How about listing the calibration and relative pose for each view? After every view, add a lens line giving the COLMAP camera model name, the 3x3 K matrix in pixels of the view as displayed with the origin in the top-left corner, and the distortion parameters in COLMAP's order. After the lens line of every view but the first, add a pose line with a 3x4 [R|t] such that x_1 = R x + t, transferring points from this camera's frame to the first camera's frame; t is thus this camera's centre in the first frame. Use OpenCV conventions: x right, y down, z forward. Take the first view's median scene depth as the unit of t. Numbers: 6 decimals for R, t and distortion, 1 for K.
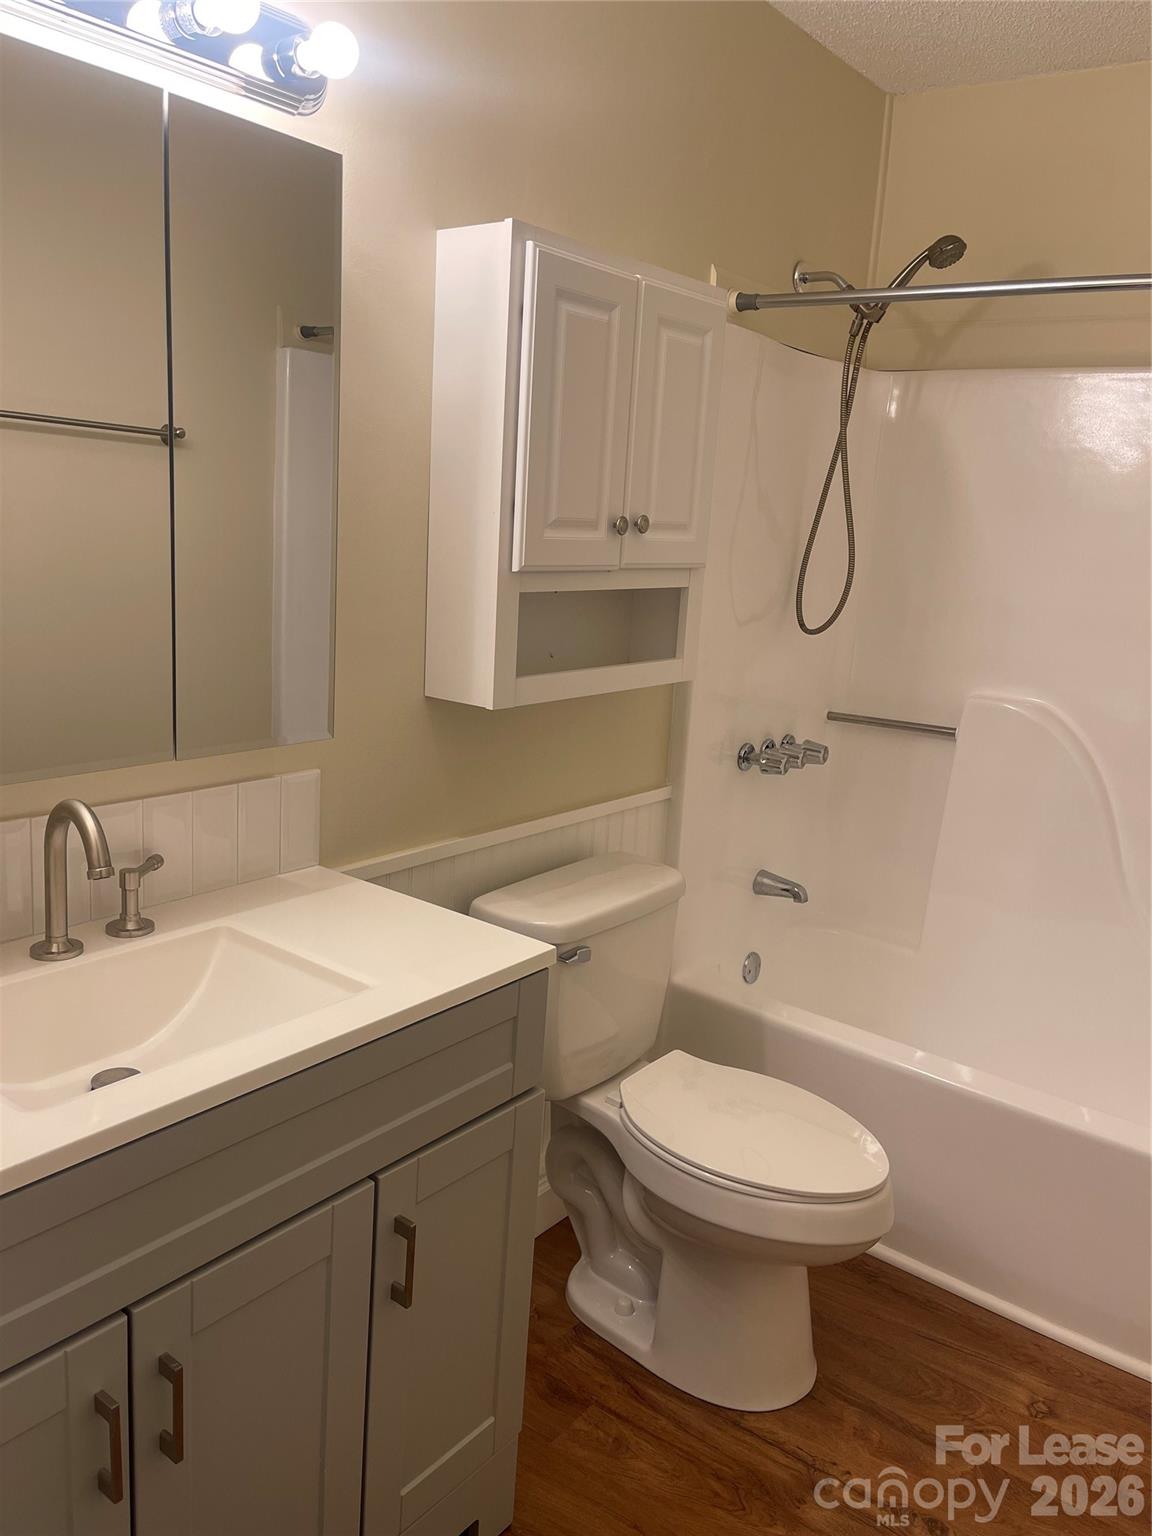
lens RADIAL K [[1172.6, 0, 577.1], [0, 1172.6, 763.6], [0, 0, 1]] dist [0.043092, -0.029897]
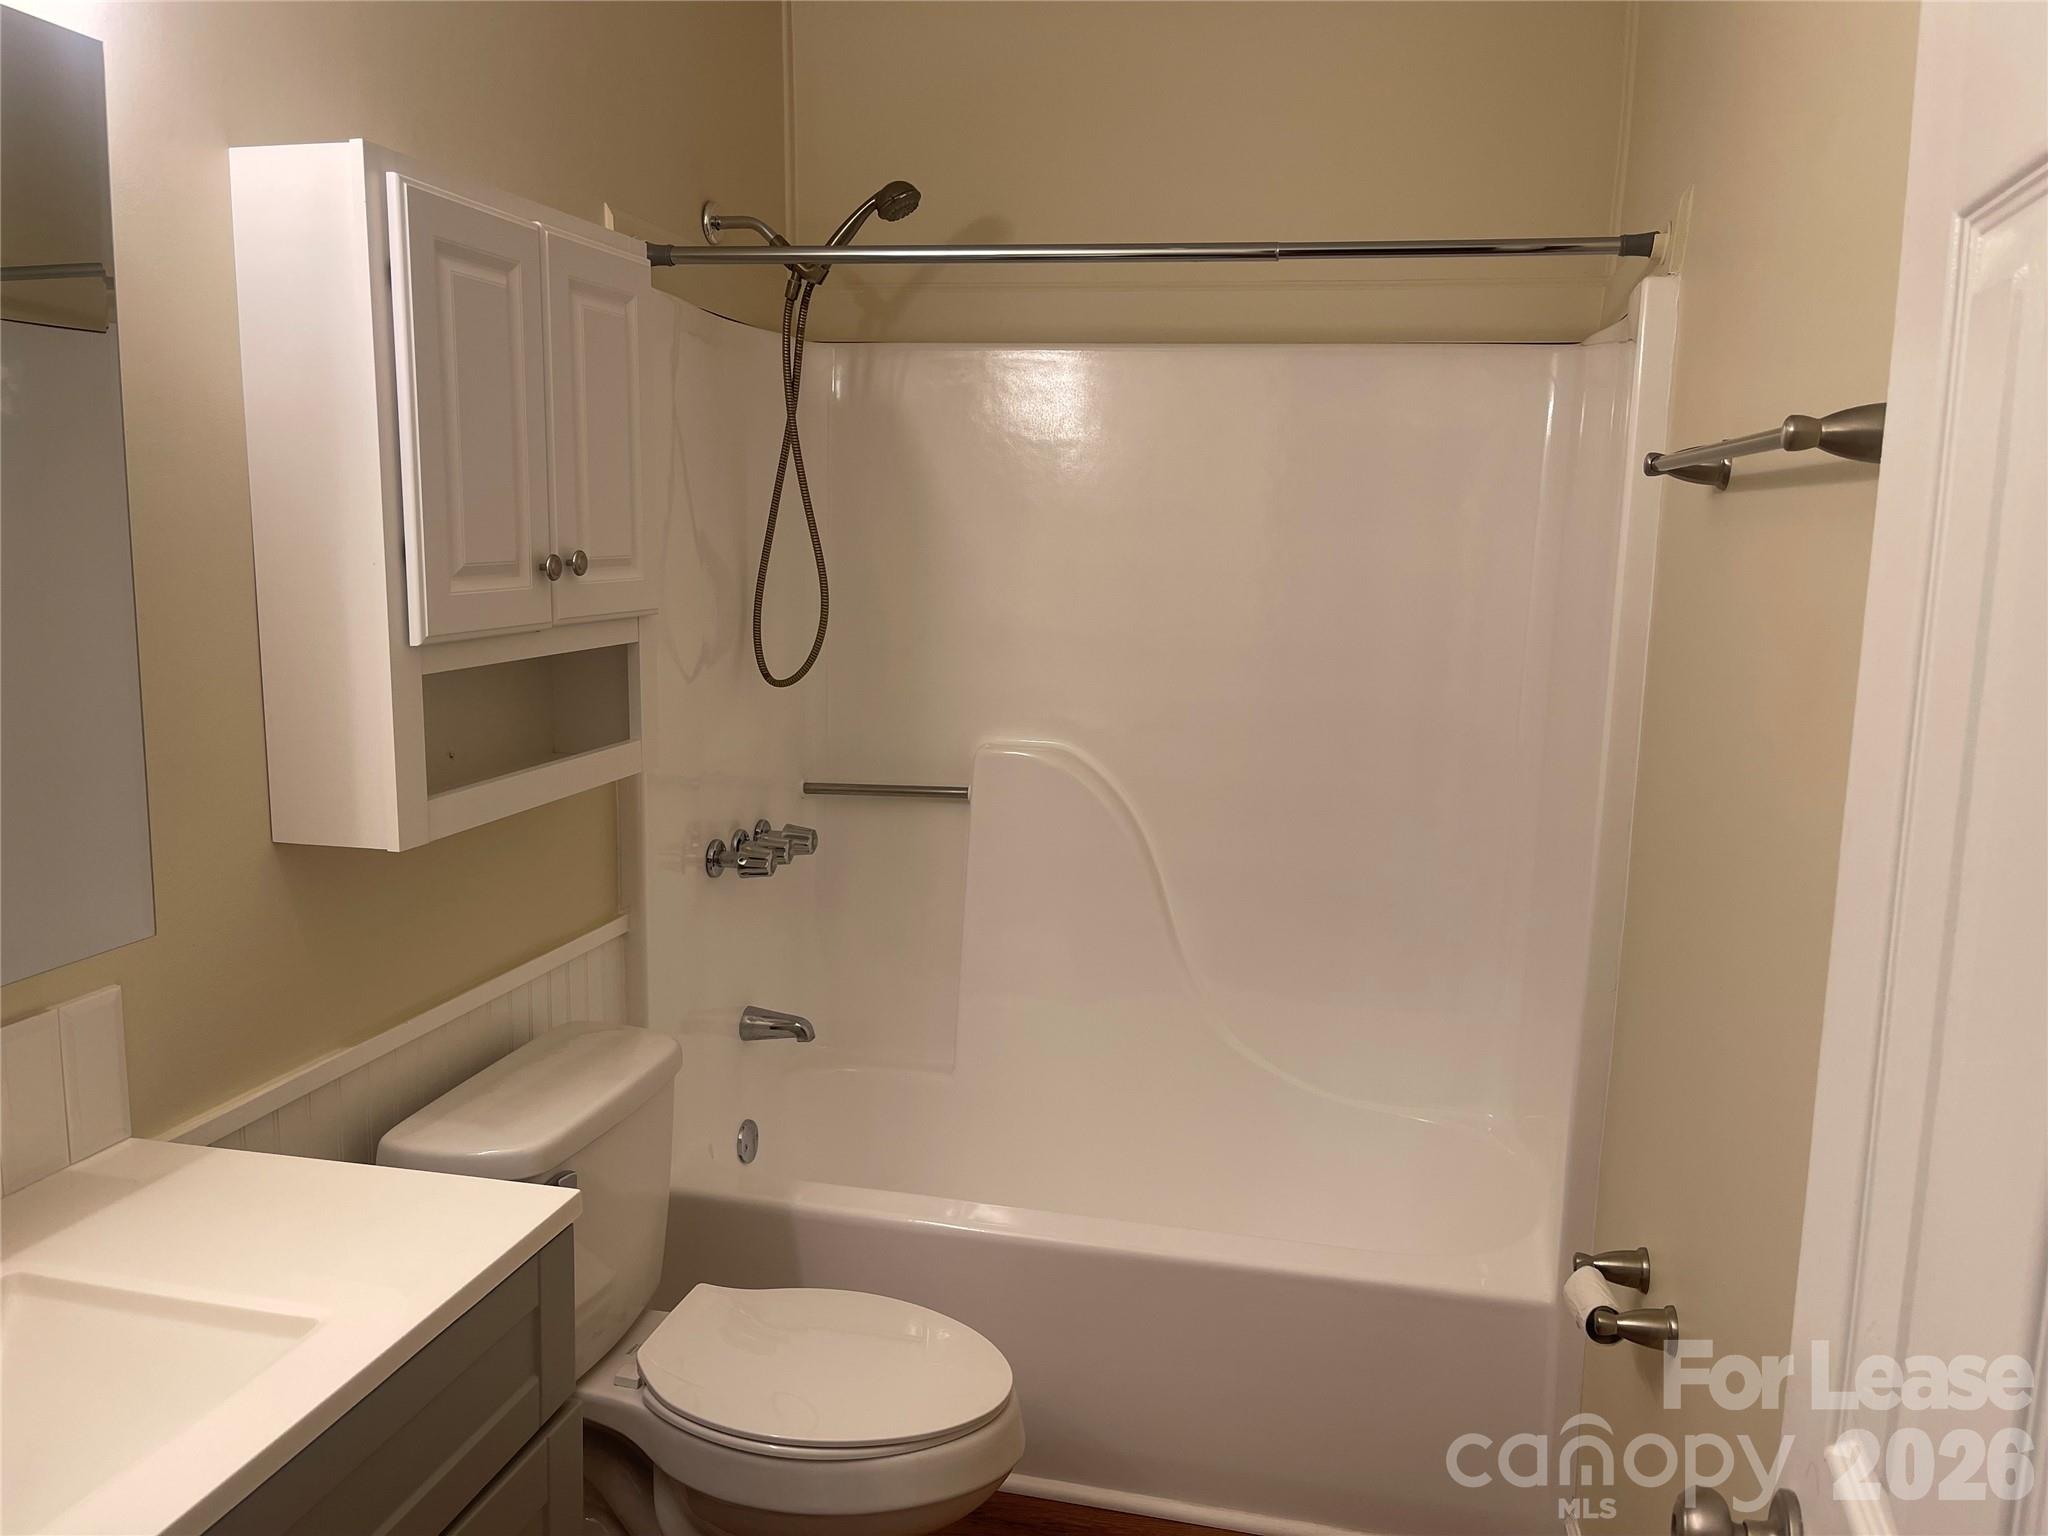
lens RADIAL K [[1563.5, 0, 1027.8], [0, 1563.5, 763.2], [0, 0, 1]] dist [0.043092, -0.029897]
pose [[0.905395, -0.106382, 0.411025, -0.092953], [0.123558, 0.992218, -0.015363, -0.031585], [-0.406193, 0.064695, 0.911494, 0.025040]]
